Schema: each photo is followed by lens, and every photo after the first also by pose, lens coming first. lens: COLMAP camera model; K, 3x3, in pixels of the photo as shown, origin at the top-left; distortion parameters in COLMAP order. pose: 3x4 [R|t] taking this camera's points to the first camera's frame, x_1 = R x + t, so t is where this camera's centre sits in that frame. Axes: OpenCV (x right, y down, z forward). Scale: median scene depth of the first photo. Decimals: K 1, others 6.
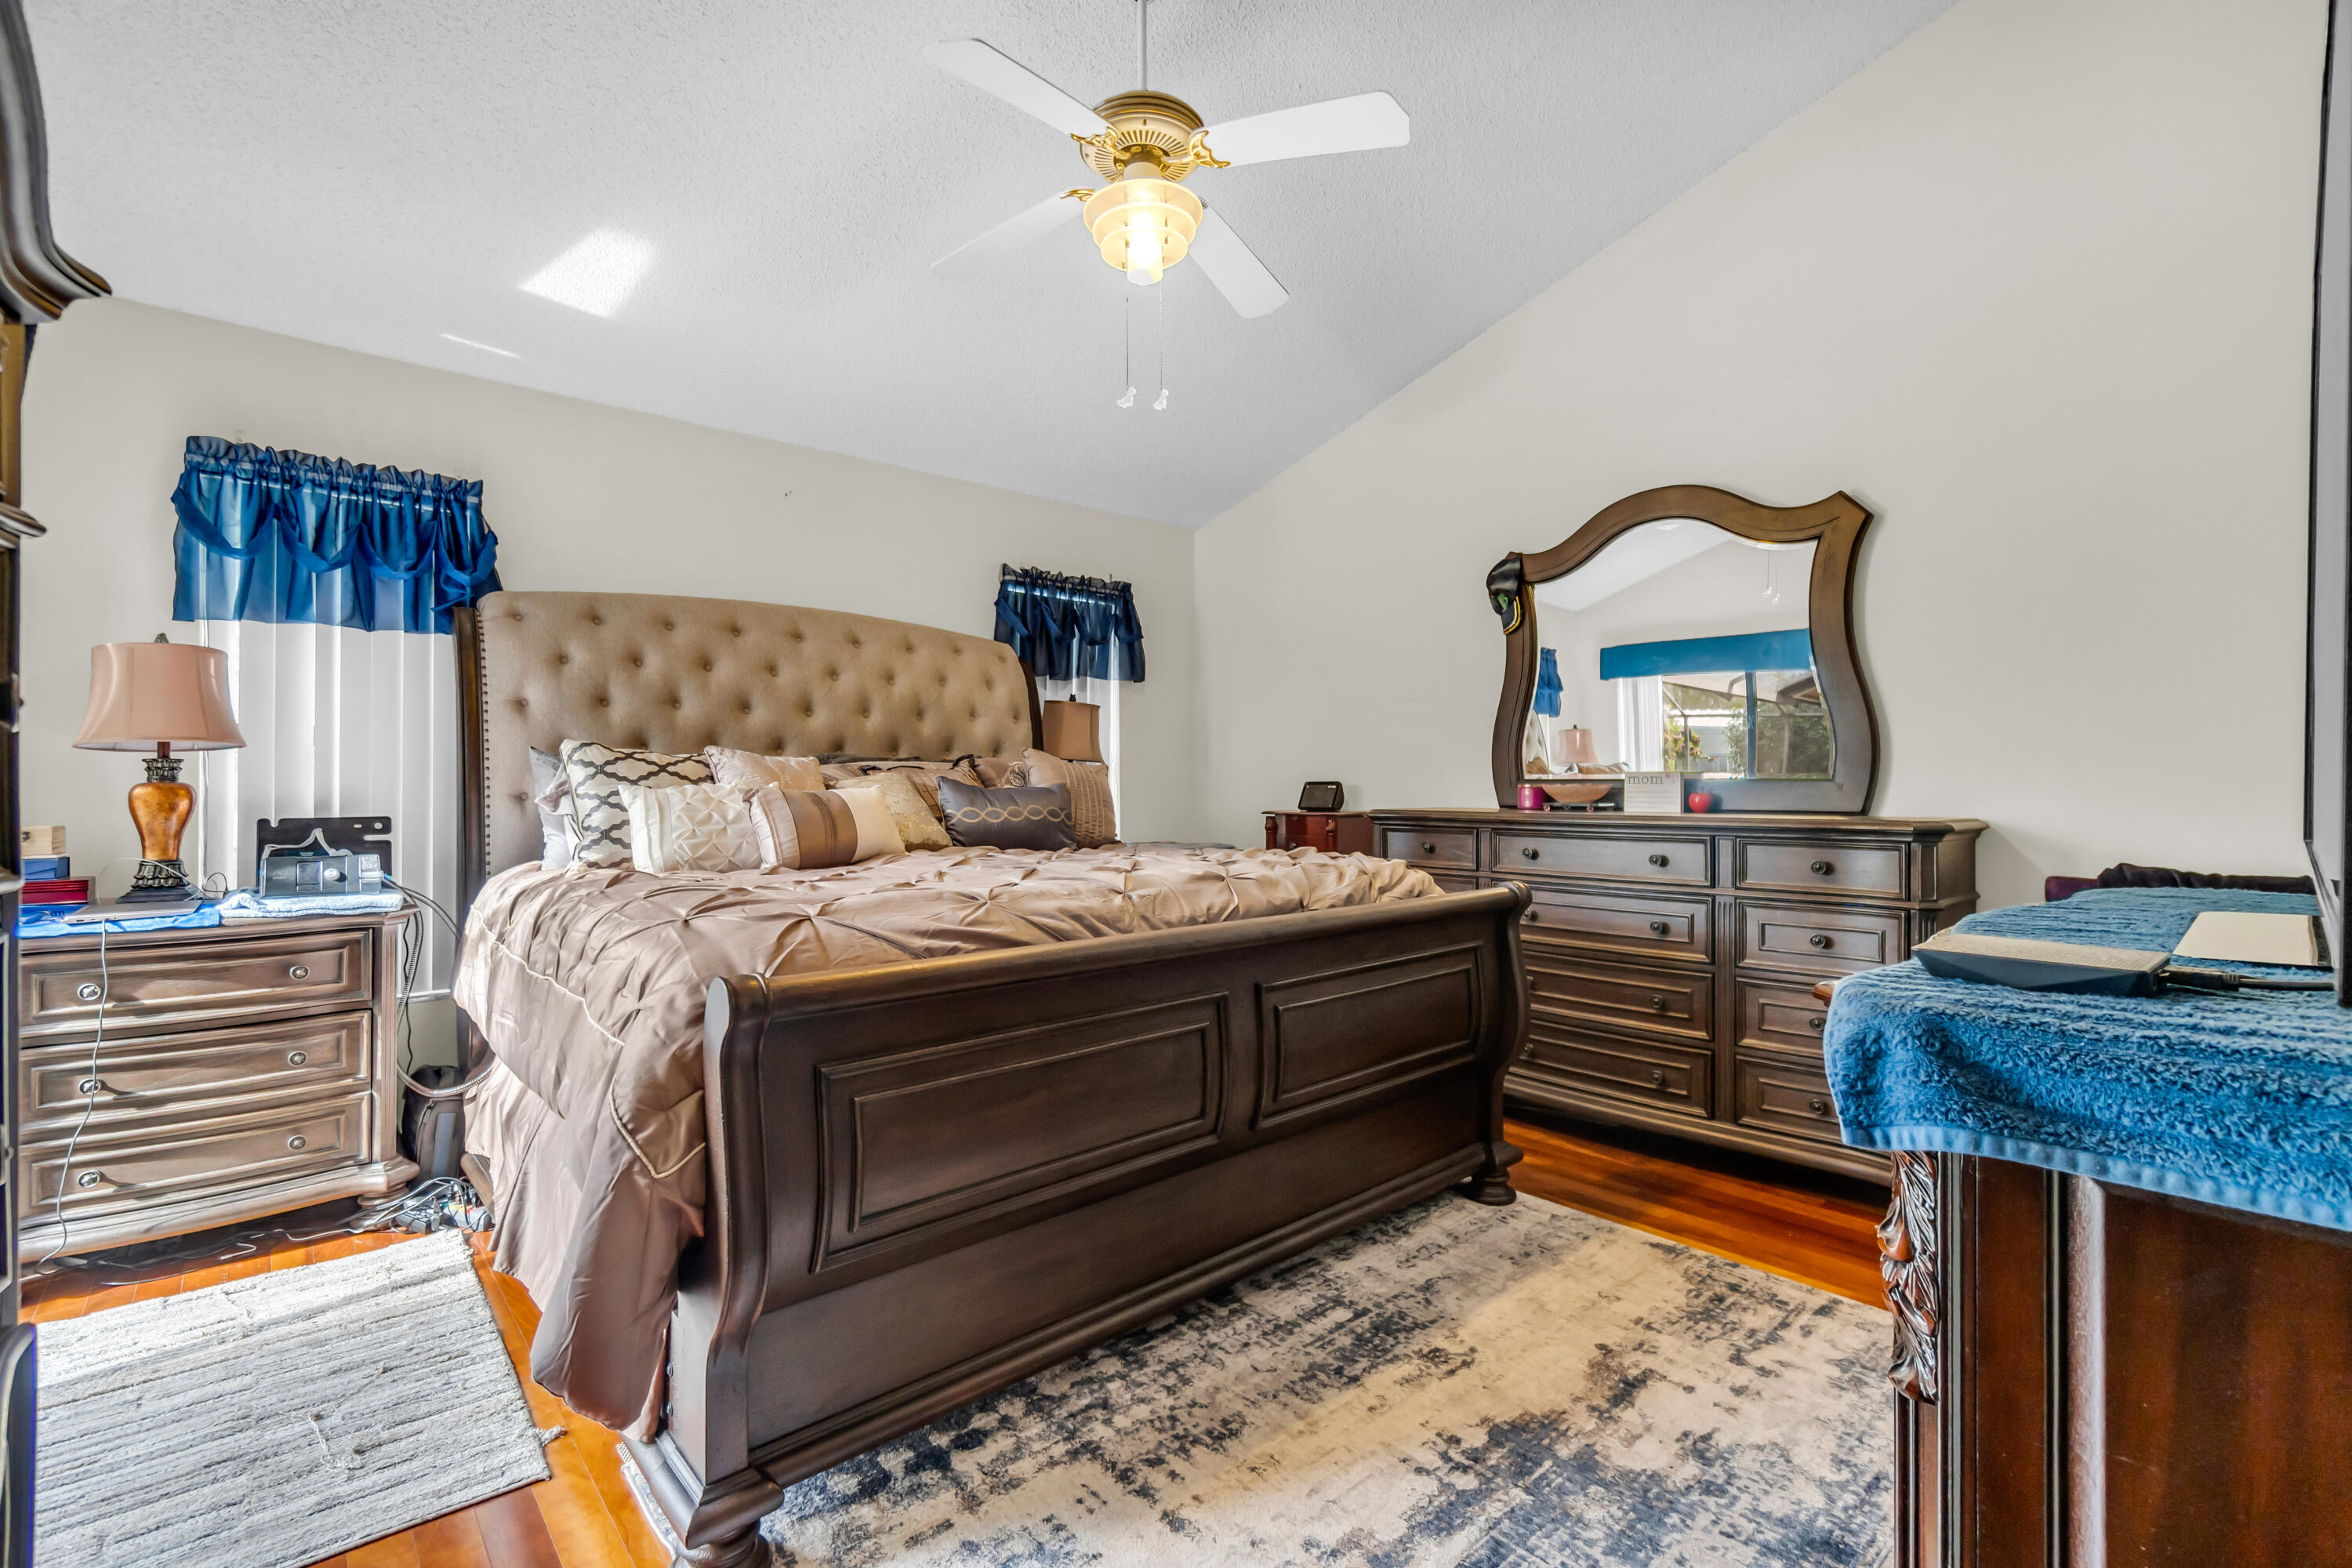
lens RADIAL K [[1024.5, 0, 1156.1], [0, 1024.5, 765.2], [0, 0, 1]] dist [-0.002304, -0.000051]
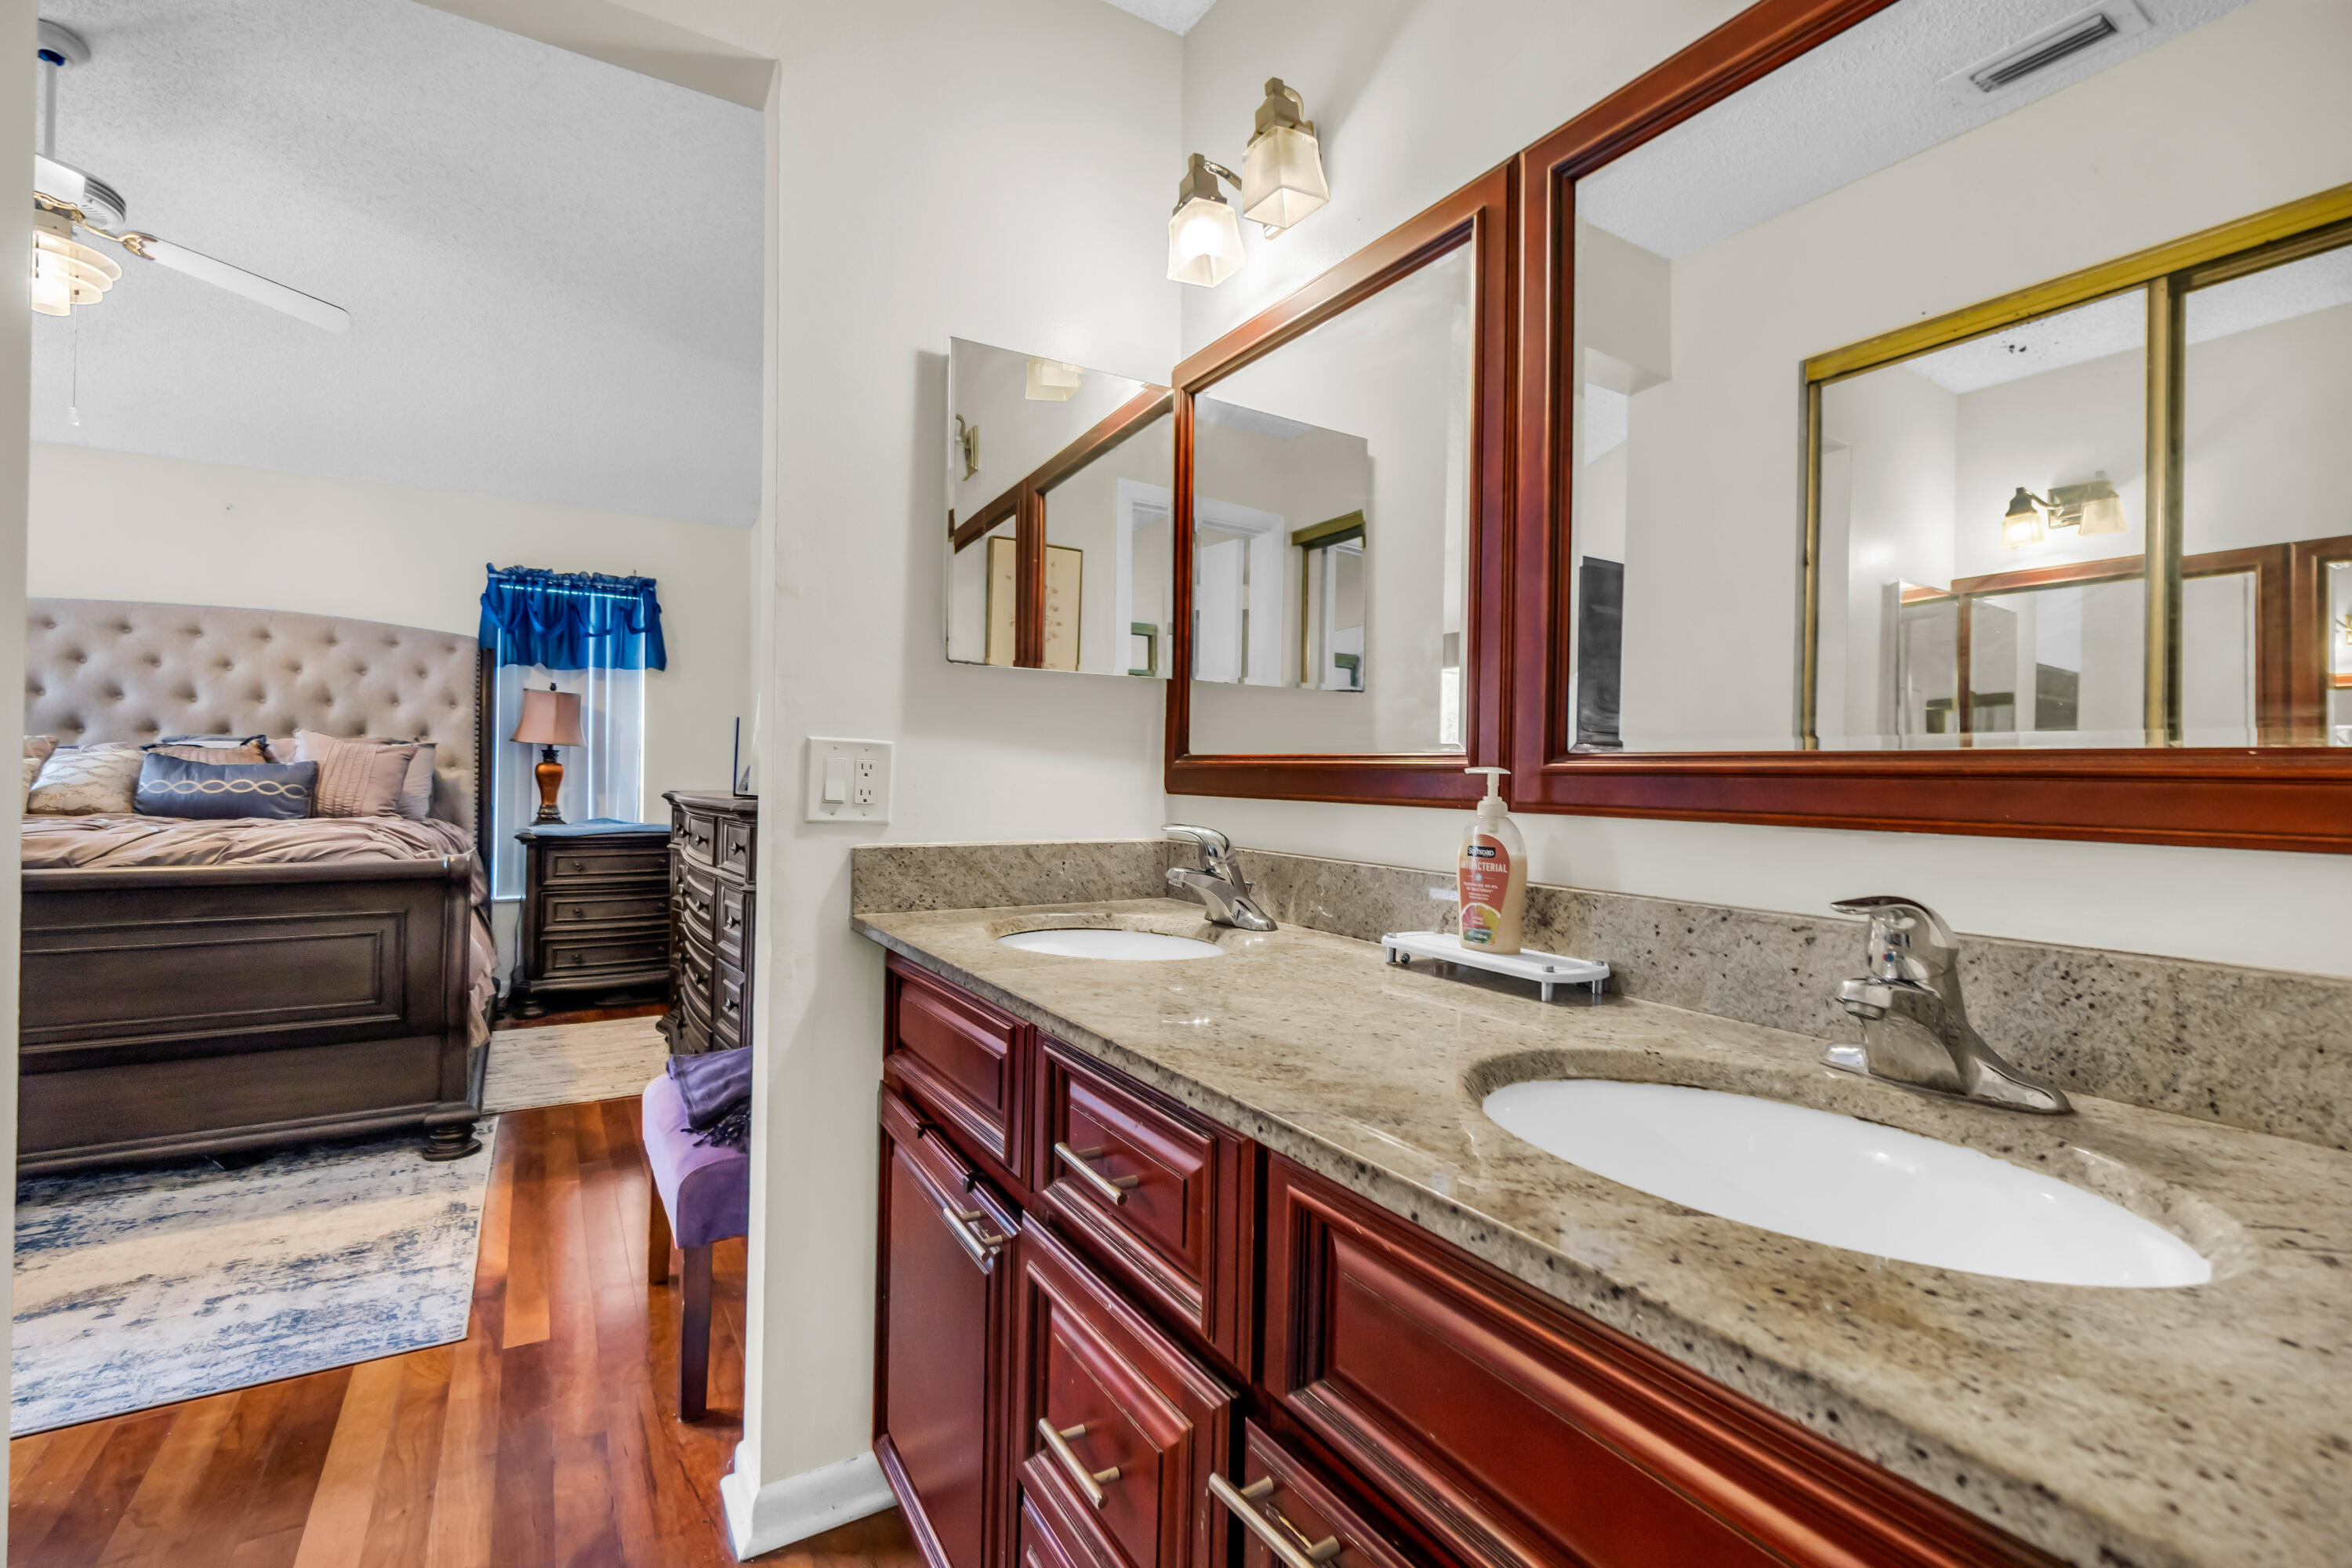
lens RADIAL K [[1024.5, 0, 1156.1], [0, 1024.5, 765.2], [0, 0, 1]] dist [-0.002304, -0.000051]
pose [[0.983727, 0.007587, -0.179508, 1.212052], [-0.007101, 0.999969, 0.003354, 0.013753], [0.179527, -0.002025, 0.983751, 0.097847]]
